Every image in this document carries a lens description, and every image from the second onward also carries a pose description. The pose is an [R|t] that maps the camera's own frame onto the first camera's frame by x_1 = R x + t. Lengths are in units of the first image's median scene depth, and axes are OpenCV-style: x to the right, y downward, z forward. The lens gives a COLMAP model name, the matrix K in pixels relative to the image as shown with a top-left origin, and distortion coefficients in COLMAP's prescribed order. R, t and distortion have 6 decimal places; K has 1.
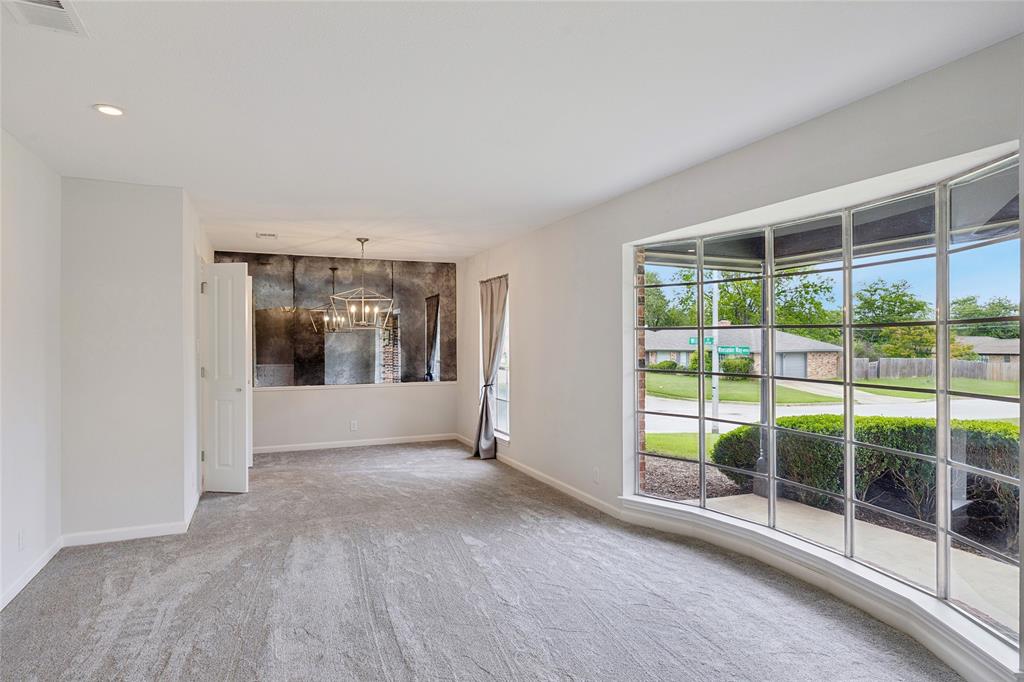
lens RADIAL K [[572.2, 0, 506.9], [0, 572.2, 336.8], [0, 0, 1]] dist [-0.002477, 0.000631]
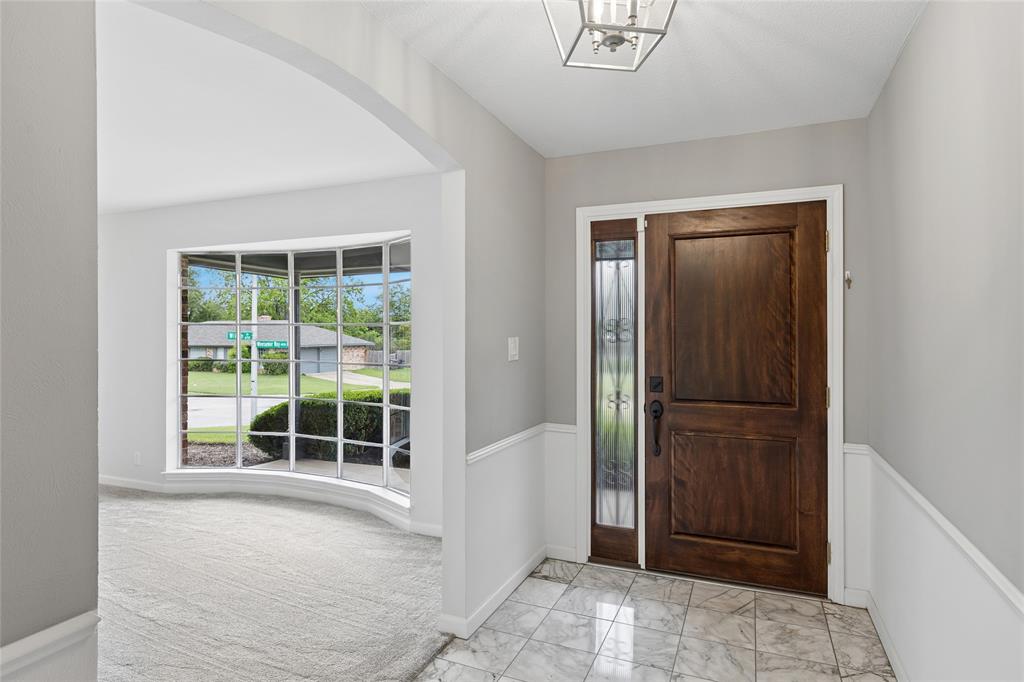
lens RADIAL K [[572.2, 0, 502.1], [0, 572.2, 333.0], [0, 0, 1]] dist [-0.002477, 0.000631]
pose [[0.727346, 0.005120, 0.686252, -0.062046], [-0.006129, 0.999981, -0.000965, 0.000957], [-0.686244, -0.003504, 0.727363, -0.189879]]
